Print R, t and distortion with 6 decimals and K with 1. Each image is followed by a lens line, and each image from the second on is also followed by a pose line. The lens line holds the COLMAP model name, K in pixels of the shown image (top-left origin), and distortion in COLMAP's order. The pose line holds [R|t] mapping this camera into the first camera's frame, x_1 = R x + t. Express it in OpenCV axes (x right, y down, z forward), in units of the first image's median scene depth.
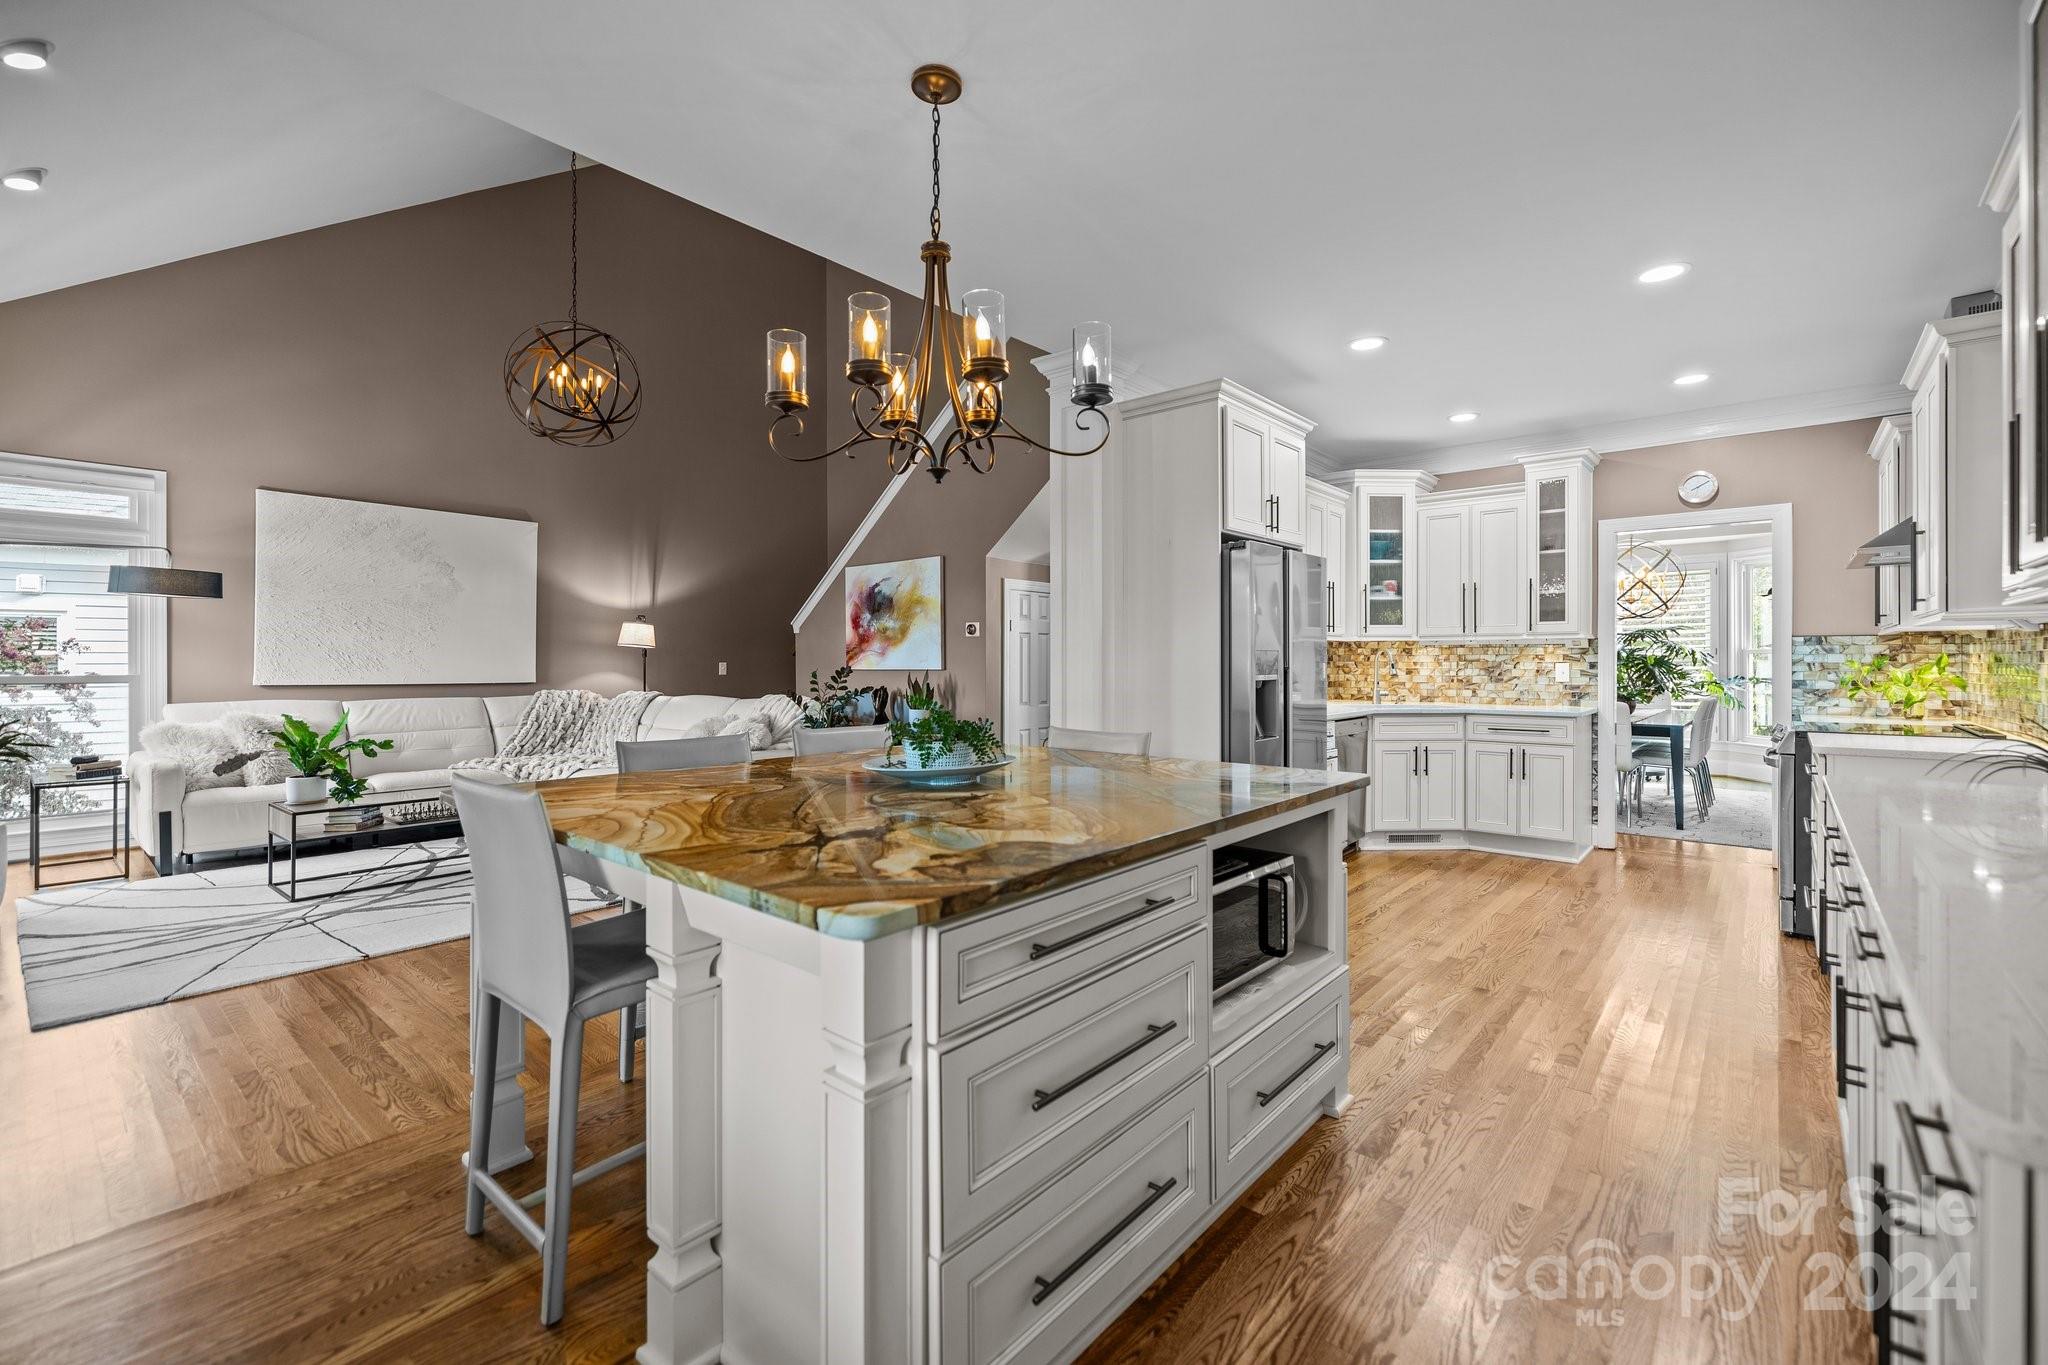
lens RADIAL K [[872.5, 0, 1019.6], [0, 872.5, 664.8], [0, 0, 1]] dist [0.003716, -0.000211]
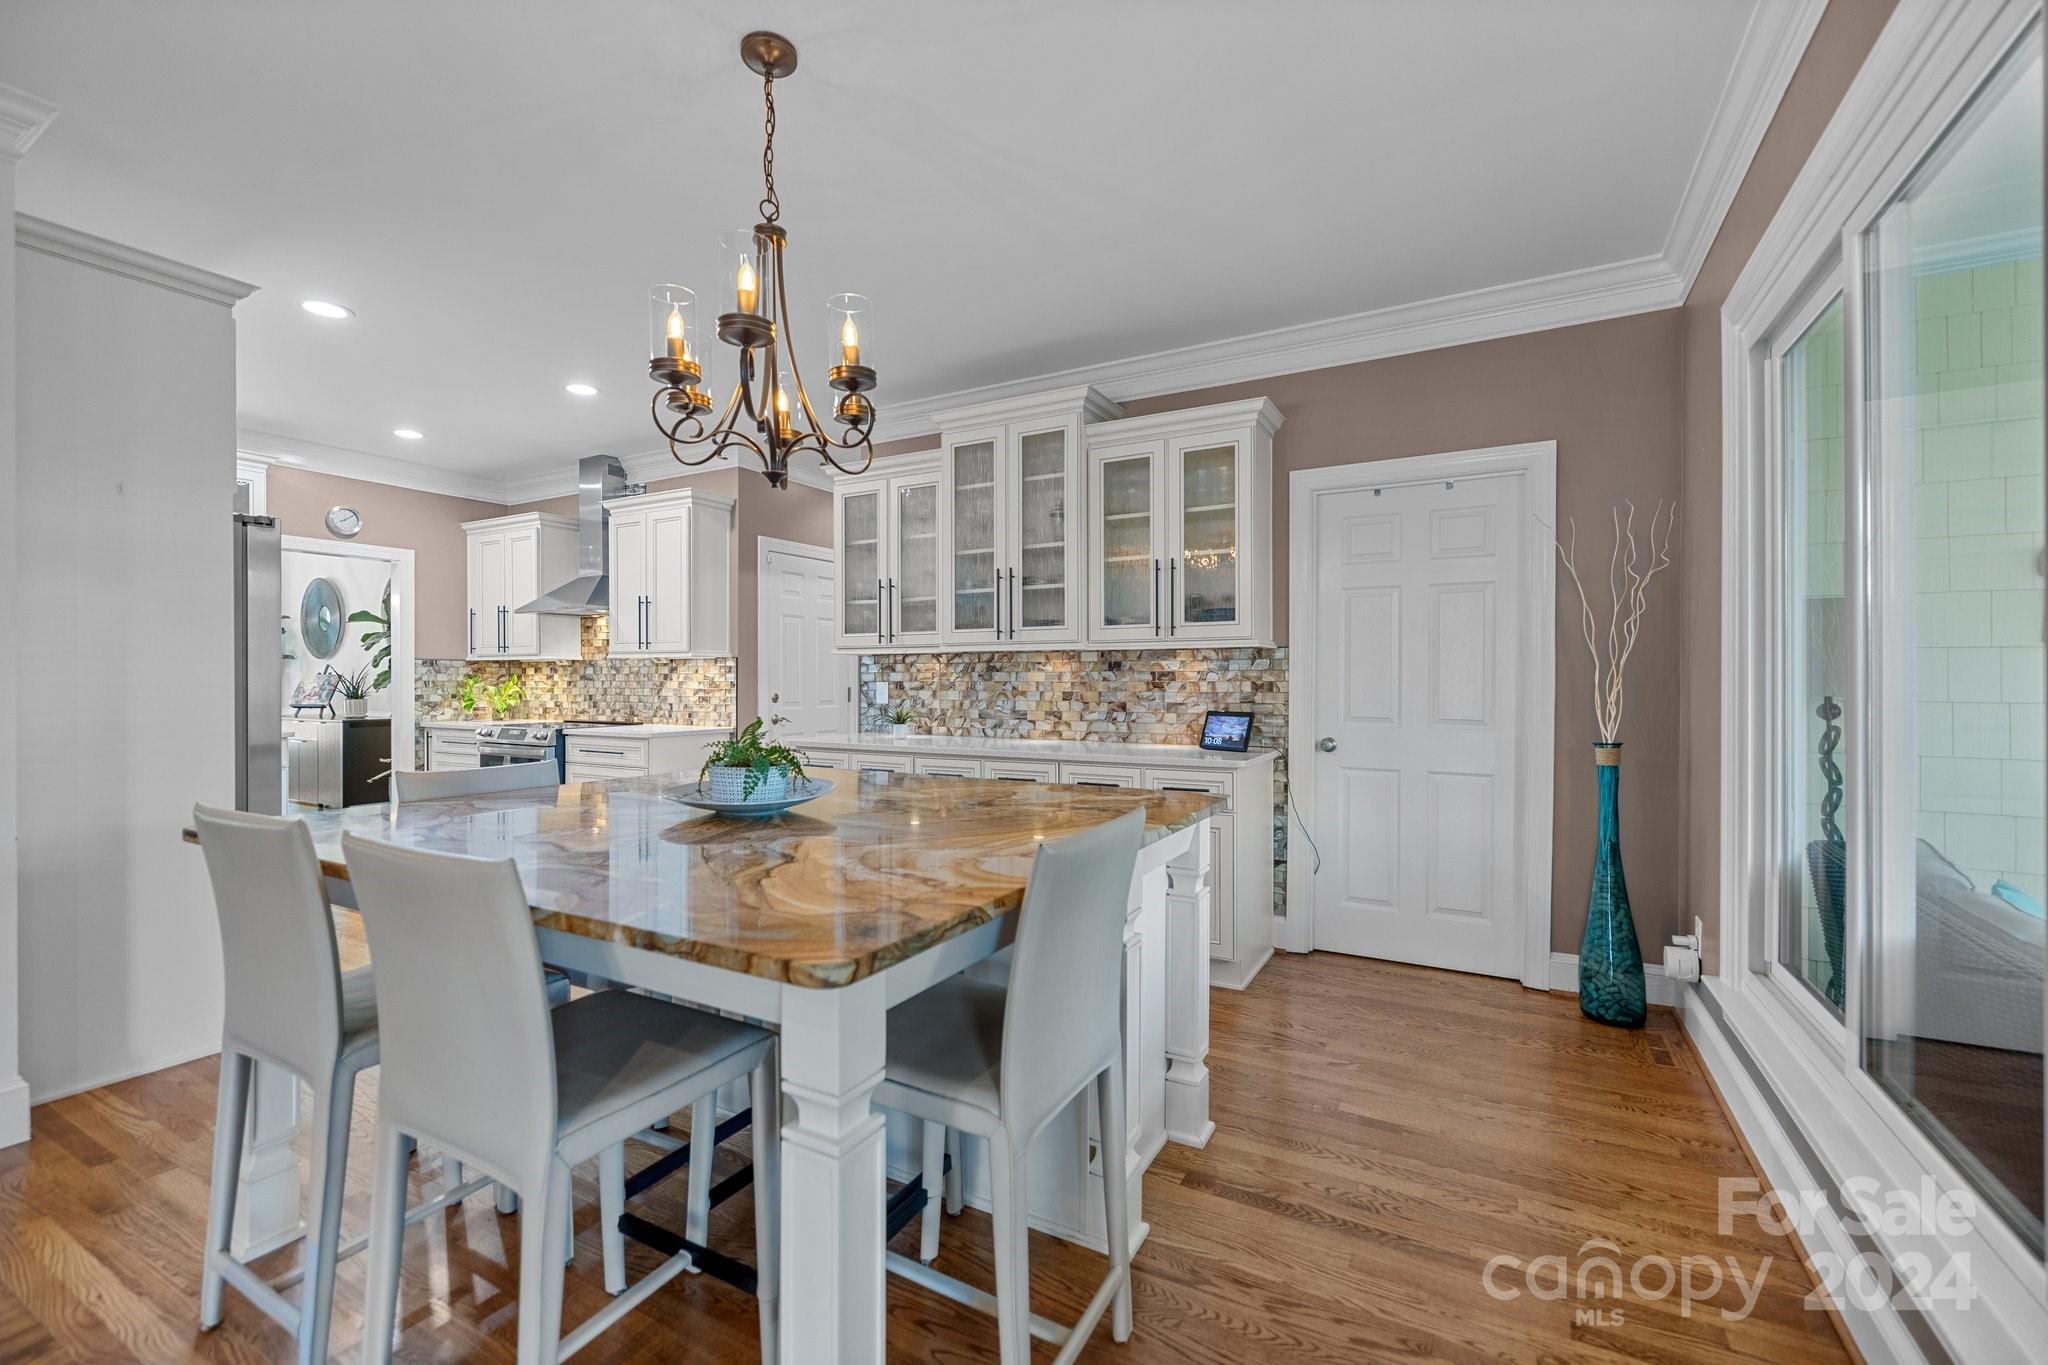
lens RADIAL K [[867.7, 0, 1012.1], [0, 867.7, 688.2], [0, 0, 1]] dist [-0.000418, -0.000275]
pose [[-0.203029, -0.005621, 0.979157, -0.550643], [0.001510, 0.999981, 0.006054, 0.001651], [-0.979172, 0.002708, -0.203016, 0.489293]]
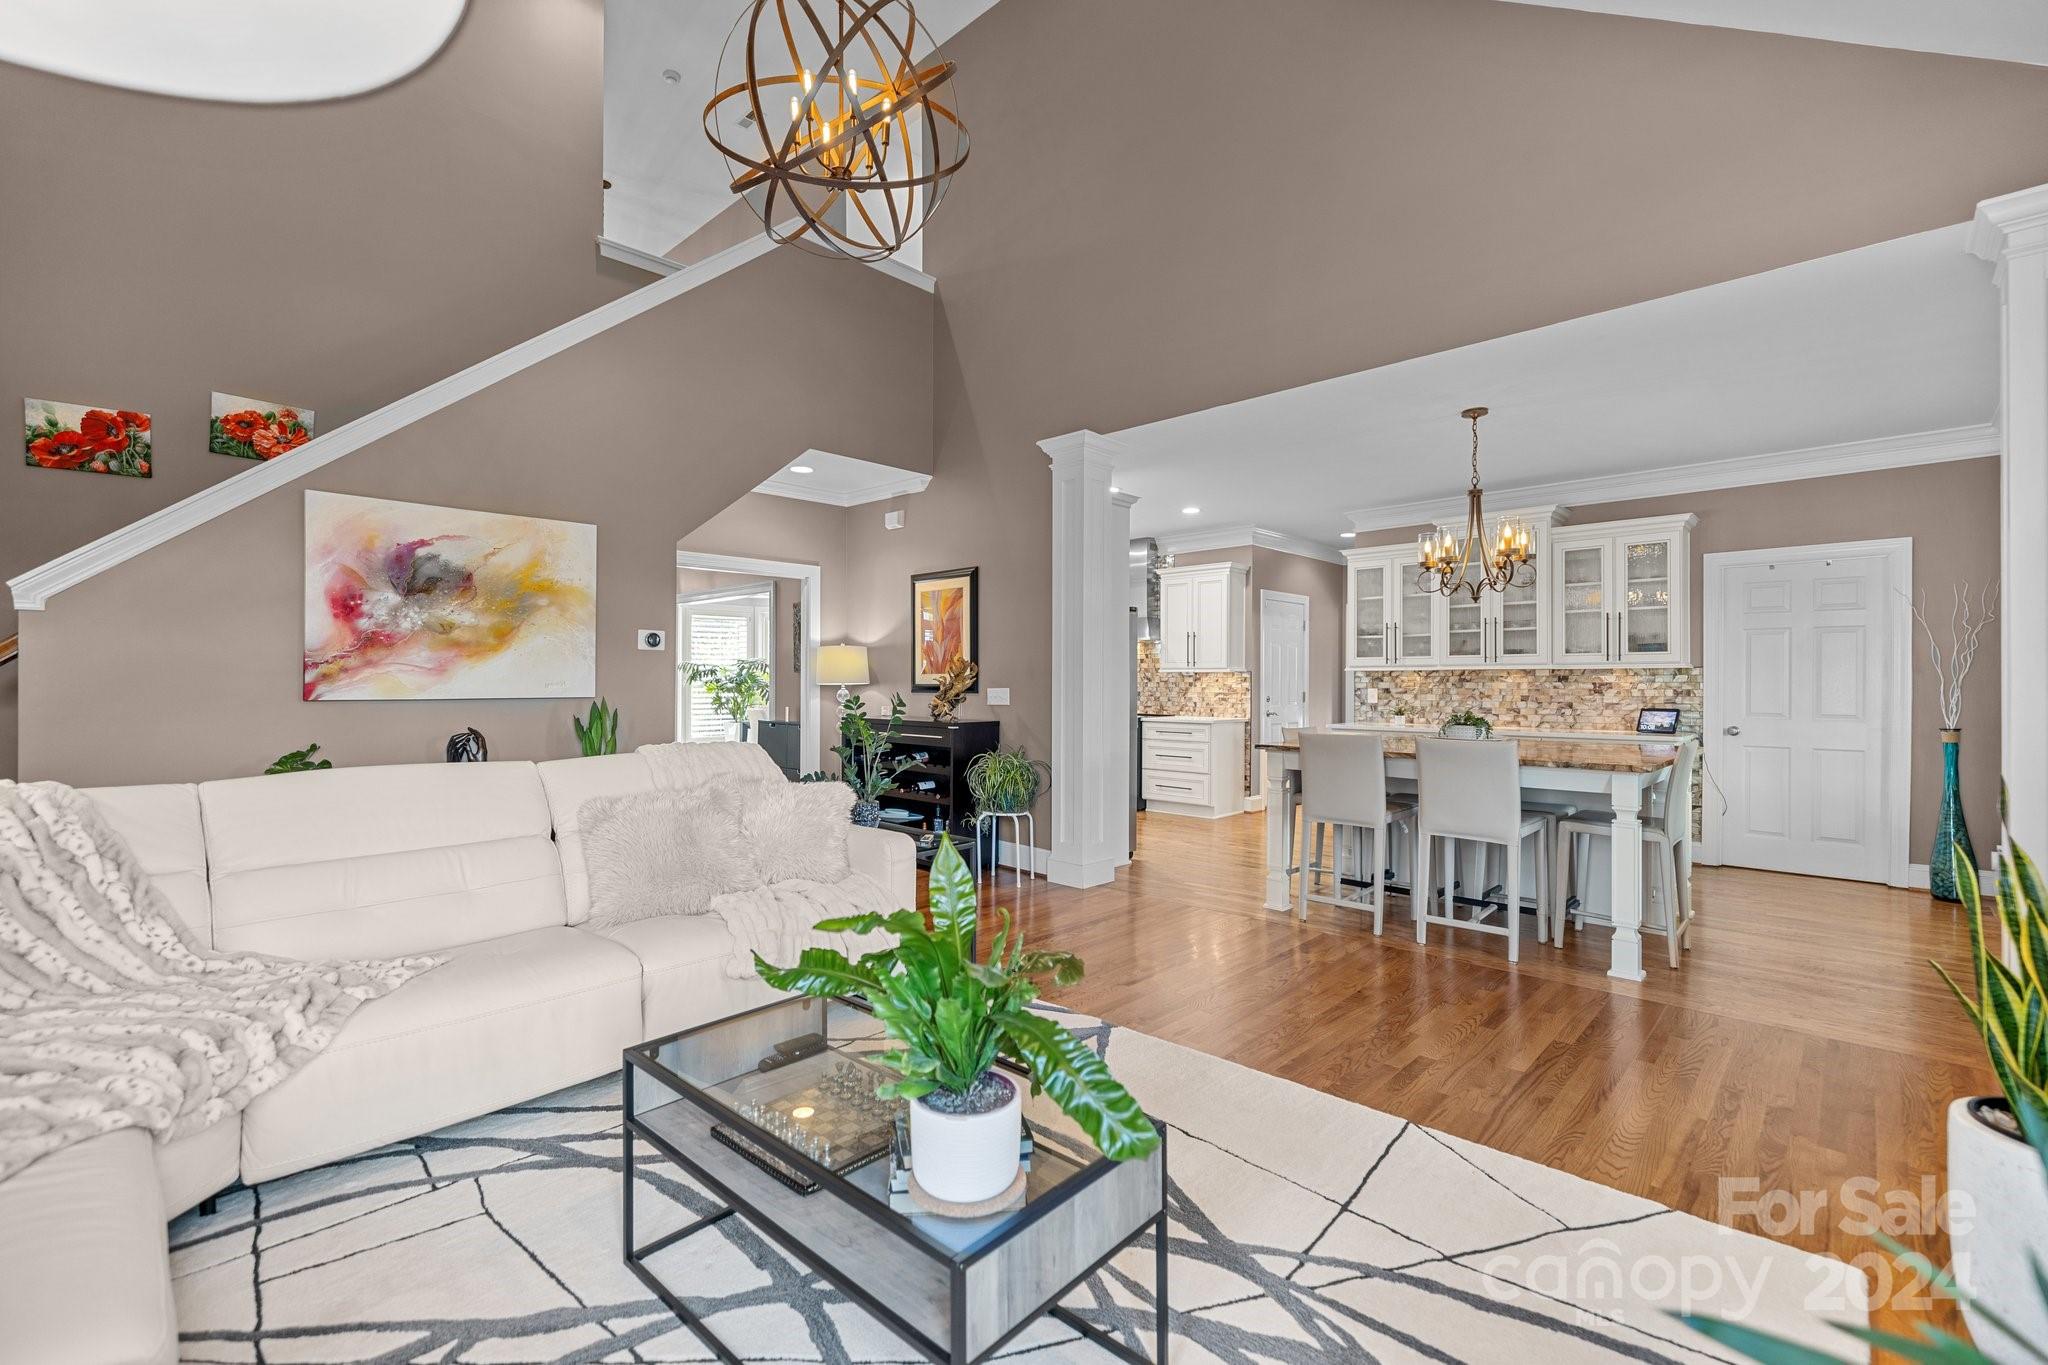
lens RADIAL K [[881.7, 0, 1011.7], [0, 881.7, 683.7], [0, 0, 1]] dist [-0.001398, -0.000066]
pose [[0.055682, 0.002336, 0.998446, -1.185357], [-0.000275, 0.999997, -0.002324, -0.005137], [-0.998449, -0.000145, 0.055682, 1.041523]]
